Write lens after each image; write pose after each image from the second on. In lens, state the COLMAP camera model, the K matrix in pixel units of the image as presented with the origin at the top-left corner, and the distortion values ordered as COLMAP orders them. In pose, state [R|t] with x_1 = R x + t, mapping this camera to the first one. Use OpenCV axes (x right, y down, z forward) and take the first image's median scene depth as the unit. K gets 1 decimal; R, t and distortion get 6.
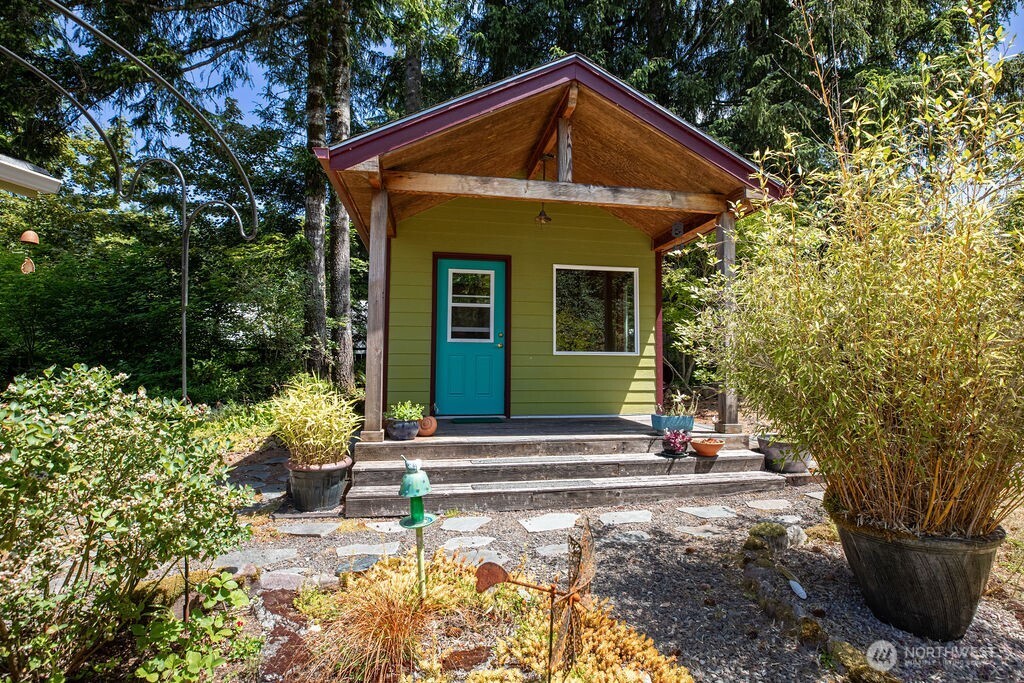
lens RADIAL K [[485.2, 0, 513.3], [0, 485.2, 332.7], [0, 0, 1]] dist [-0.018265, 0.000230]
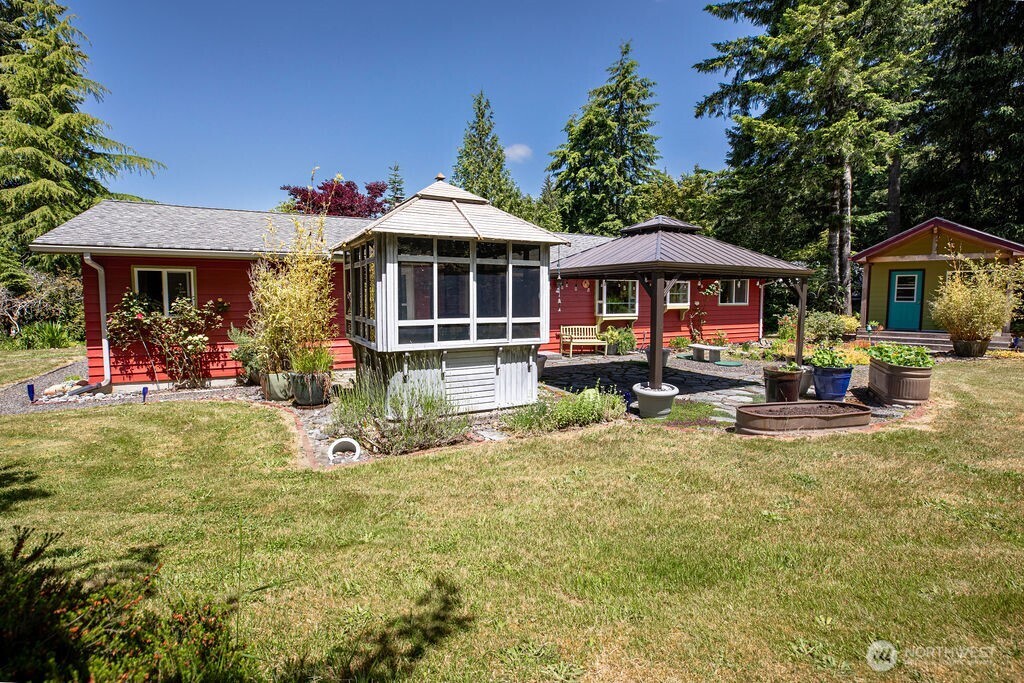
lens RADIAL K [[485.2, 0, 513.3], [0, 485.2, 332.7], [0, 0, 1]] dist [-0.018265, 0.000230]
pose [[0.609266, 0.053557, -0.791155, 0.707036], [0.058440, 0.991971, 0.112155, -0.238757], [0.790809, -0.114567, 0.601245, -2.363094]]
